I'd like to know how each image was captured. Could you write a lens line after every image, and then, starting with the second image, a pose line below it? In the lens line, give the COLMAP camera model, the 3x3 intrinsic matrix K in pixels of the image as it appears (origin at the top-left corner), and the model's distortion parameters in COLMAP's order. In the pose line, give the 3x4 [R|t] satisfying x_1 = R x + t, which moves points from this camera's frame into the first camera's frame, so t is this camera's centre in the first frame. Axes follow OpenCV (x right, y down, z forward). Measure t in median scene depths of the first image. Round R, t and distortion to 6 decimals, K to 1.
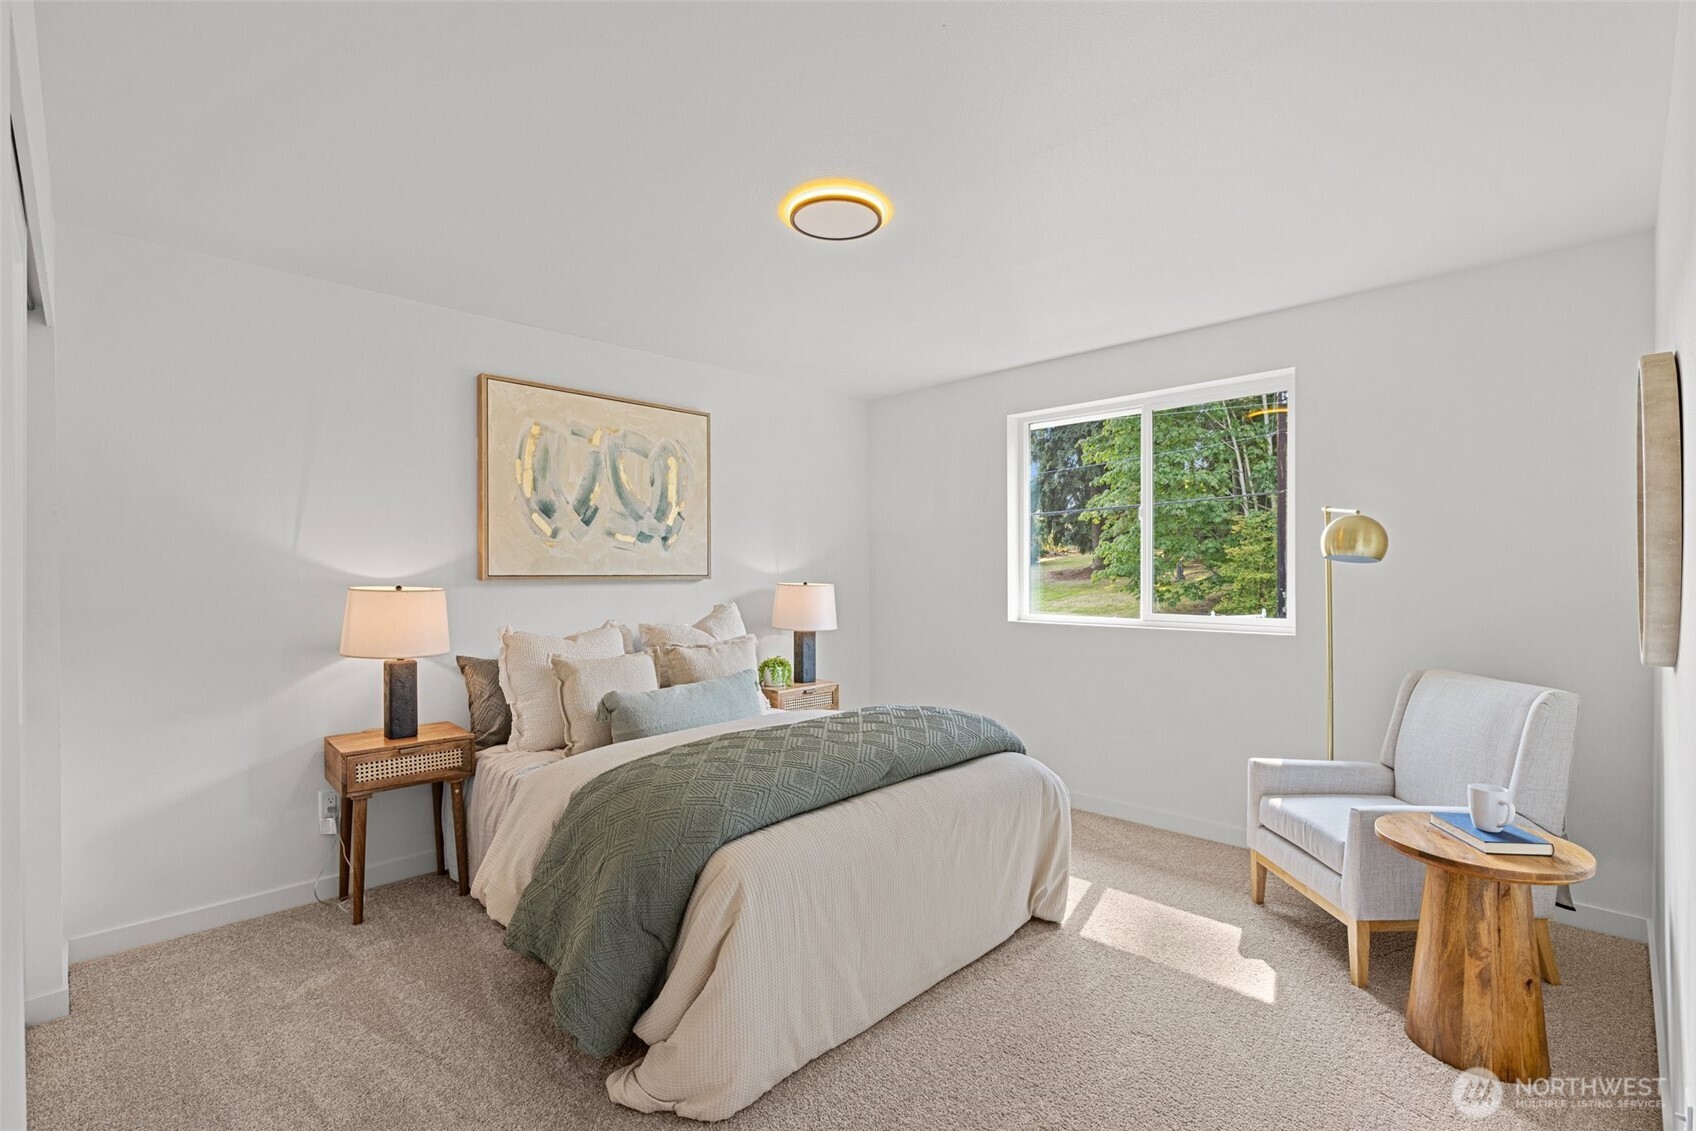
lens RADIAL K [[758.4, 0, 848.2], [0, 758.4, 568.8], [0, 0, 1]] dist [0.000279, 0.000015]
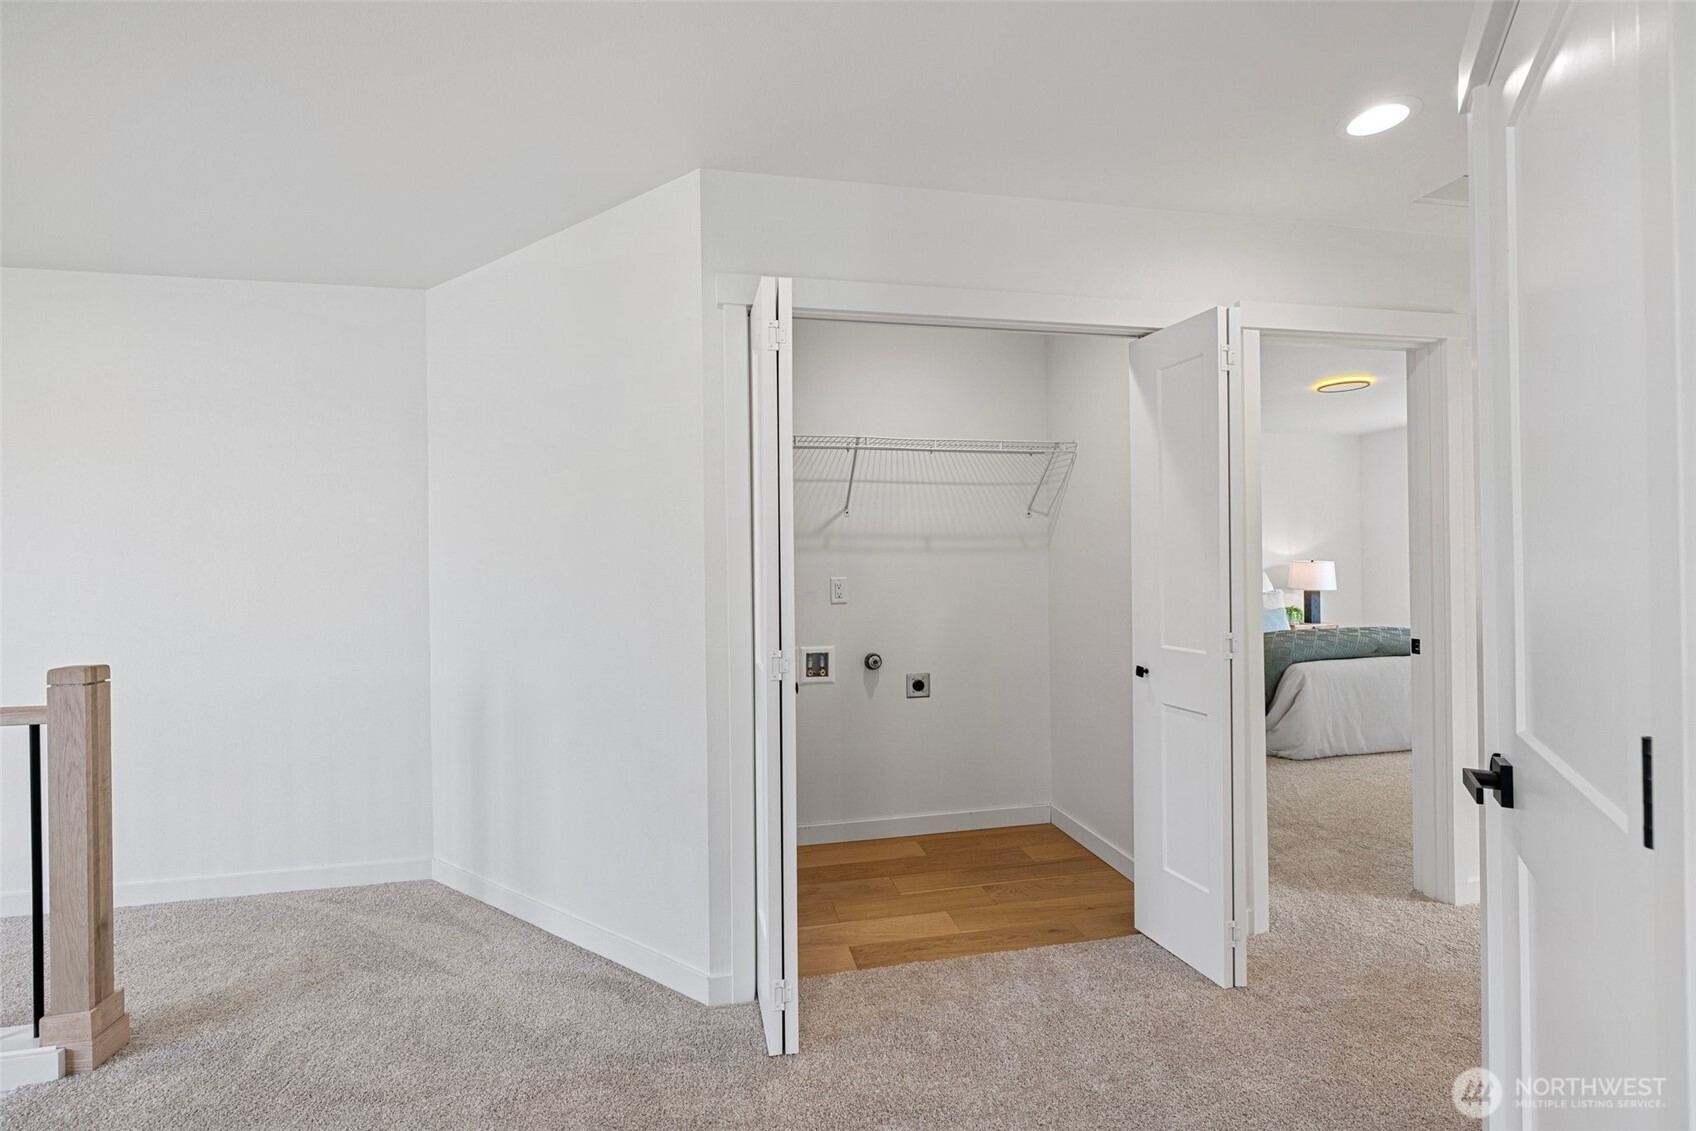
lens RADIAL K [[715.2, 0, 842.9], [0, 715.2, 563.0], [0, 0, 1]] dist [0.001983, 0.000117]
pose [[0.830082, -0.006054, -0.557608, -0.040314], [0.012076, 0.999902, 0.007121, 0.000452], [0.557510, -0.012645, 0.830074, -0.893790]]
